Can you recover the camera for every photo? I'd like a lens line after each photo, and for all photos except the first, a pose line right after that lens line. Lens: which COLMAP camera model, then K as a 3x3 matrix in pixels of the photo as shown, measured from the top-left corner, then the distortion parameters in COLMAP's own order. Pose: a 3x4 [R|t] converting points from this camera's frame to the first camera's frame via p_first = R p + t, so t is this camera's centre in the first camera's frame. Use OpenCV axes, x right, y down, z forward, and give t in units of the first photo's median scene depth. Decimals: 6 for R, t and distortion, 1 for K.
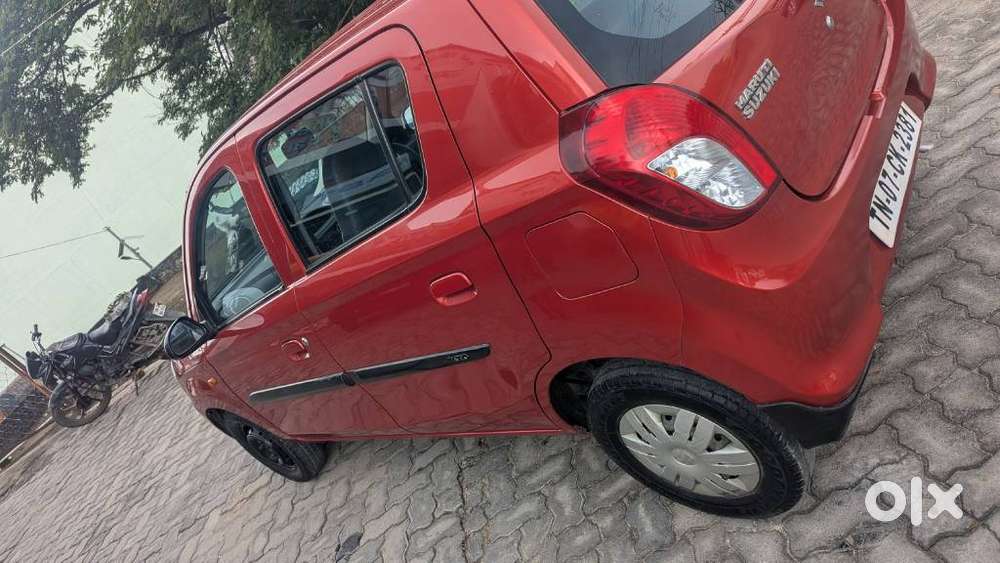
lens RADIAL K [[746.8, 0, 500.0], [0, 746.8, 281.5], [0, 0, 1]] dist [0.046941, -0.062447]
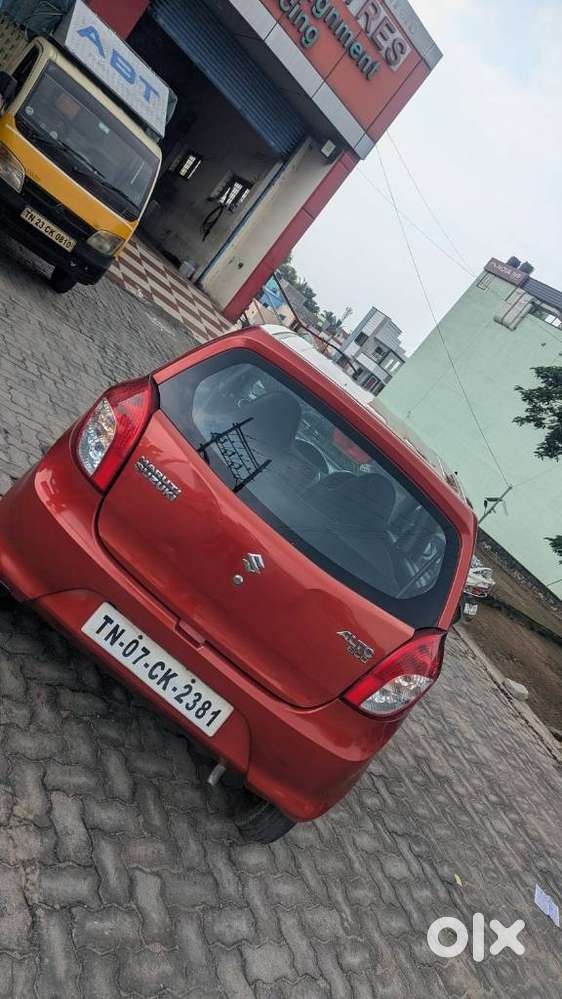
lens RADIAL K [[742.4, 0, 264.9], [0, 742.4, 500.9], [0, 0, 1]] dist [0.049293, -0.063874]
pose [[-0.112669, 0.855862, -0.504783, 0.727013], [-0.940483, 0.072068, 0.332110, -0.618716], [0.320619, 0.512158, 0.796804, -0.072598]]
